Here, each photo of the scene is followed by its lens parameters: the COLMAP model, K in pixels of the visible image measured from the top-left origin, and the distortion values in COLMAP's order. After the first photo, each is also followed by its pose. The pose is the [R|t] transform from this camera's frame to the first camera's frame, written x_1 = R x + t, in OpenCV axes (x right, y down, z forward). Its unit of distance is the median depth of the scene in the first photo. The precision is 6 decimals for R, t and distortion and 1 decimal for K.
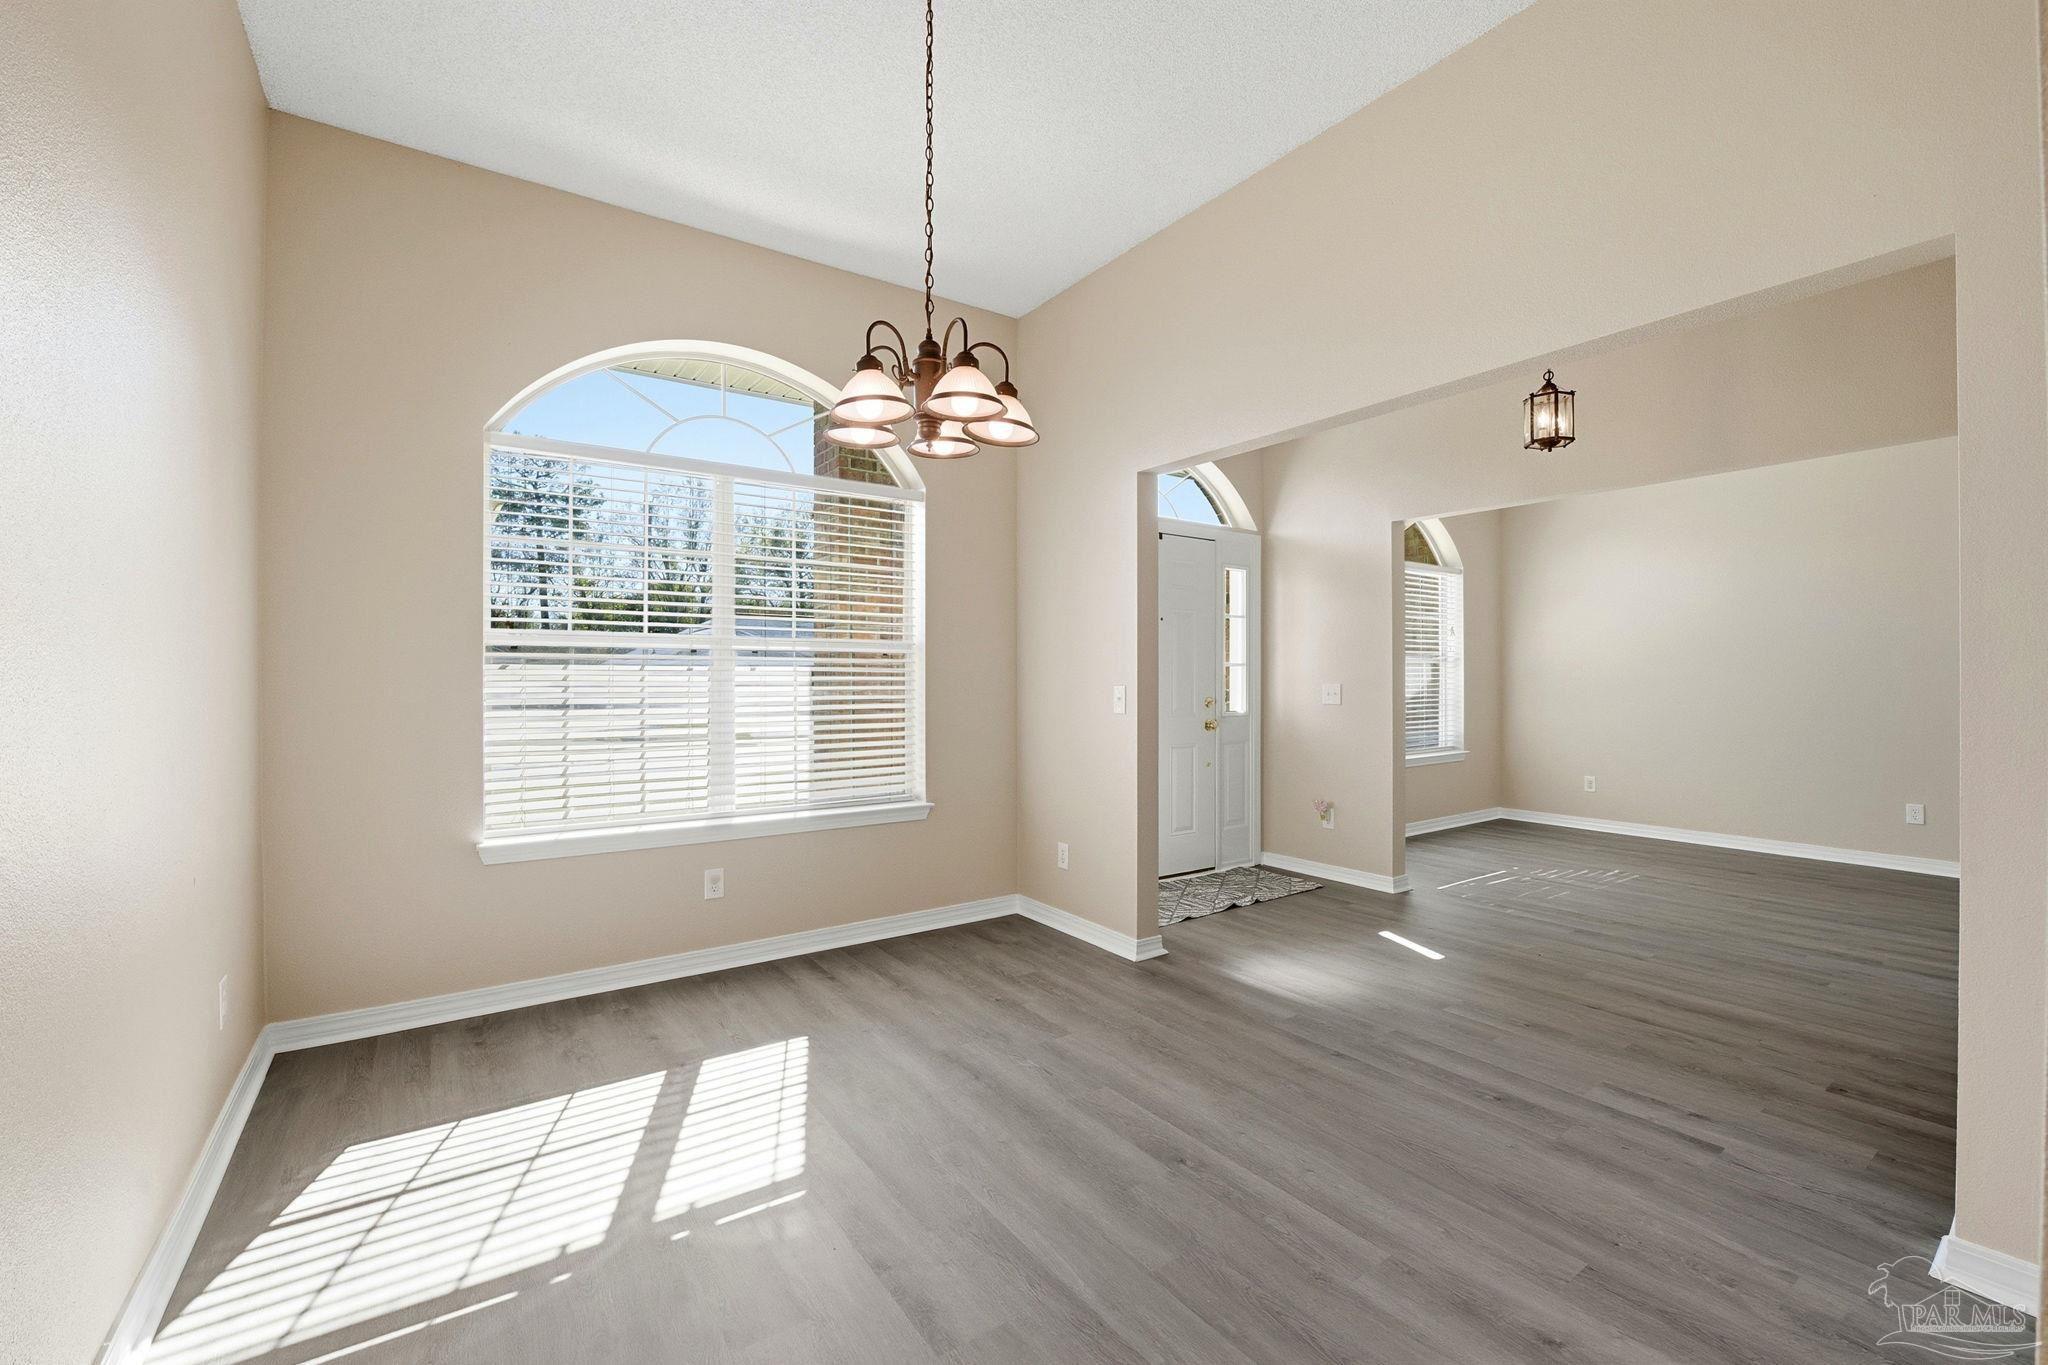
lens RADIAL K [[874.5, 0, 1015.8], [0, 874.5, 685.4], [0, 0, 1]] dist [-0.010085, 0.000456]
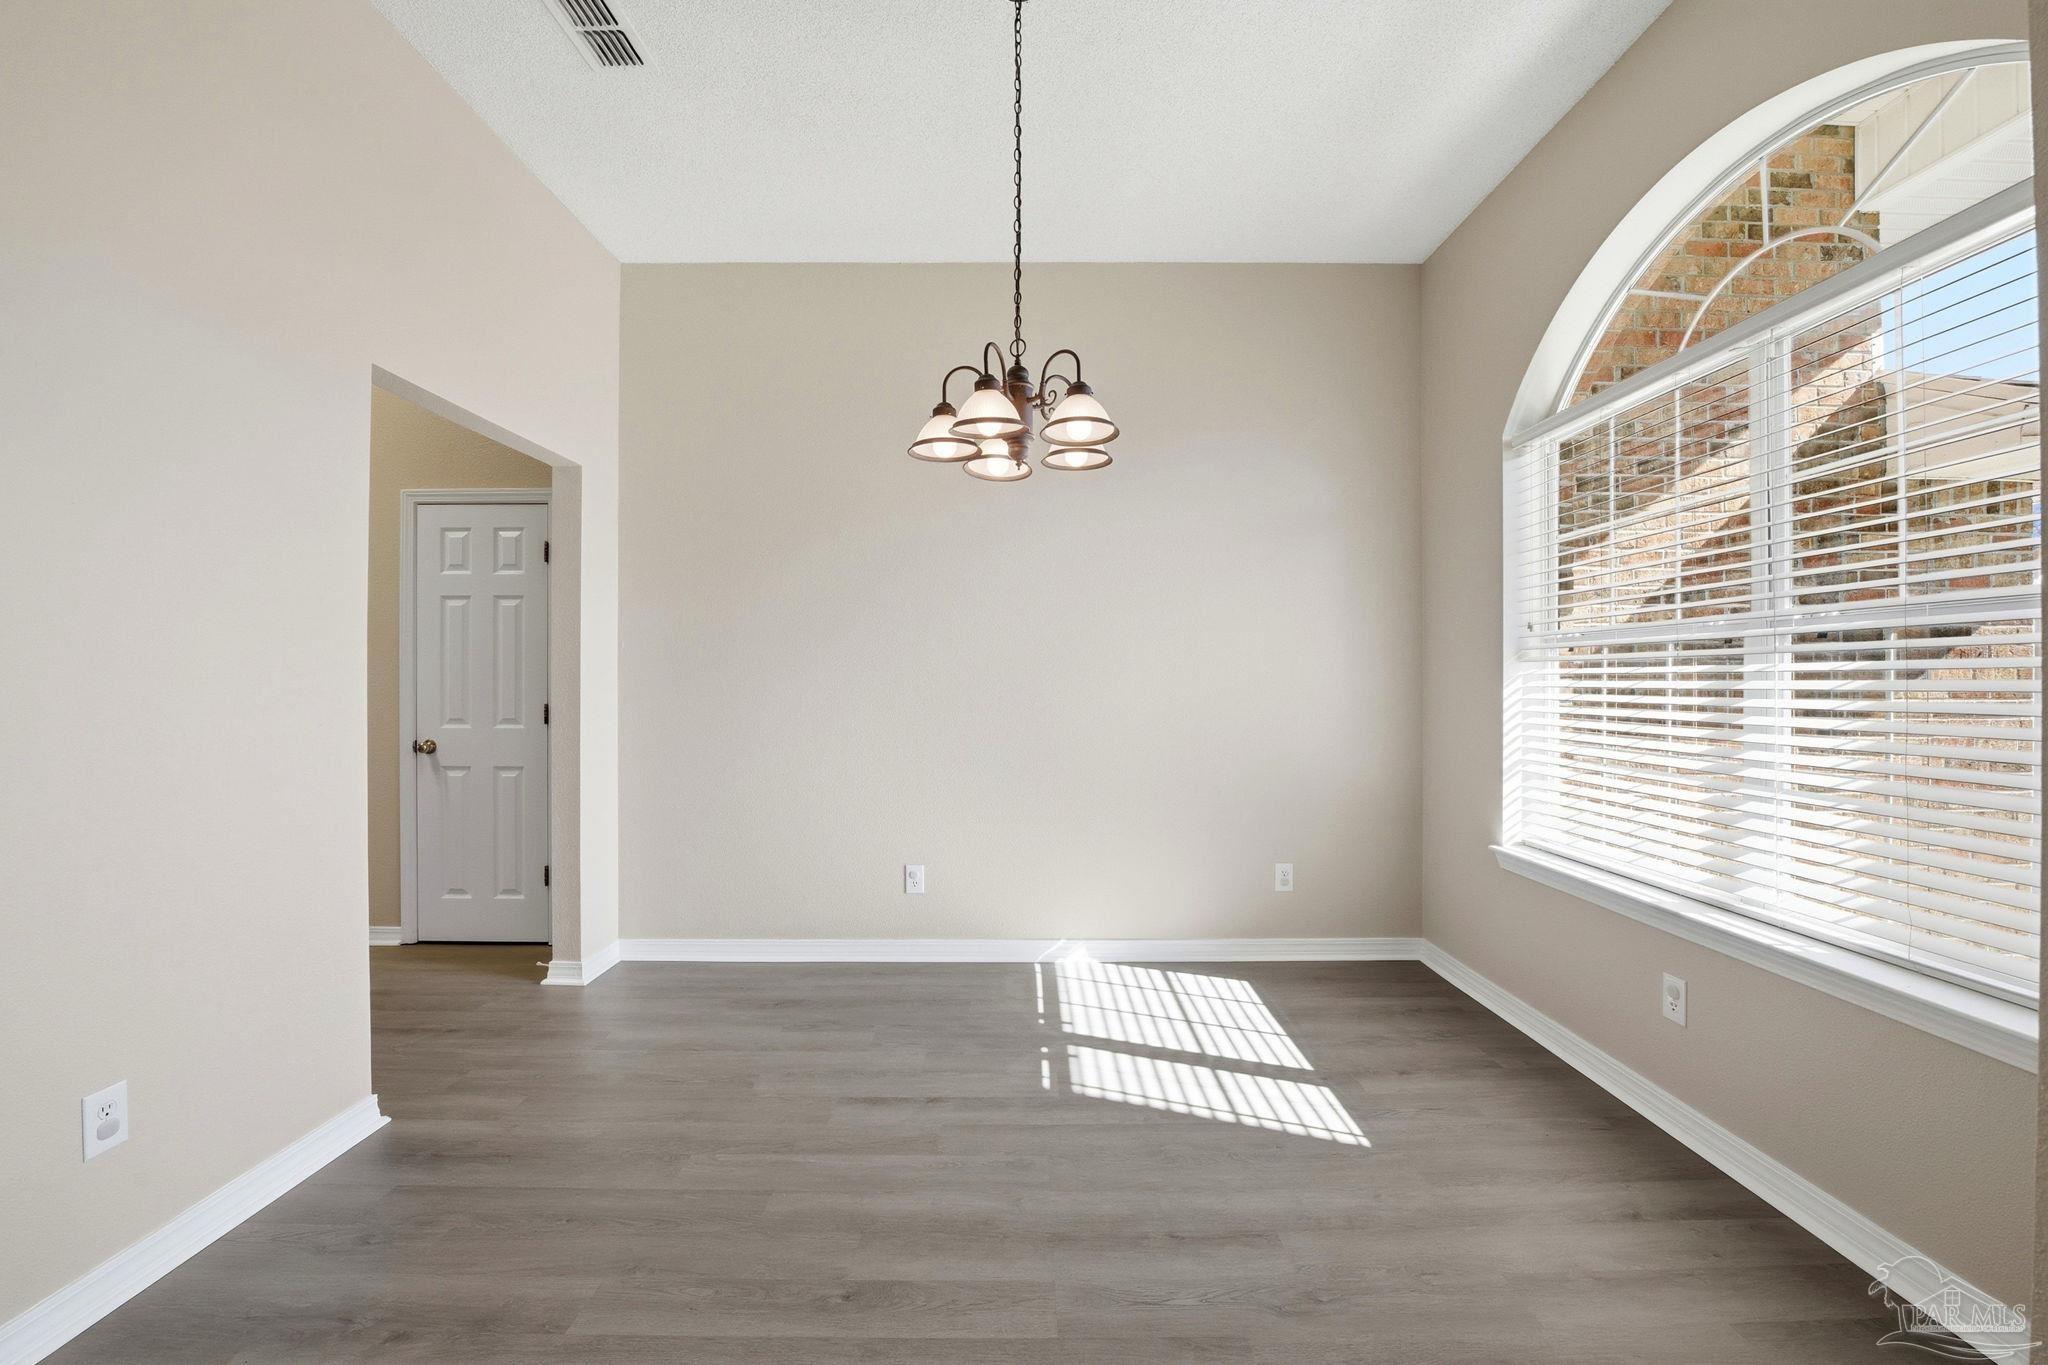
lens RADIAL K [[874.5, 0, 1058.4], [0, 874.5, 683.7], [0, 0, 1]] dist [-0.010085, 0.000456]
pose [[-0.581213, -0.002896, -0.813747, 0.734008], [0.001053, 0.999990, -0.004311, -0.007904], [0.813751, -0.003363, -0.581204, 1.641313]]
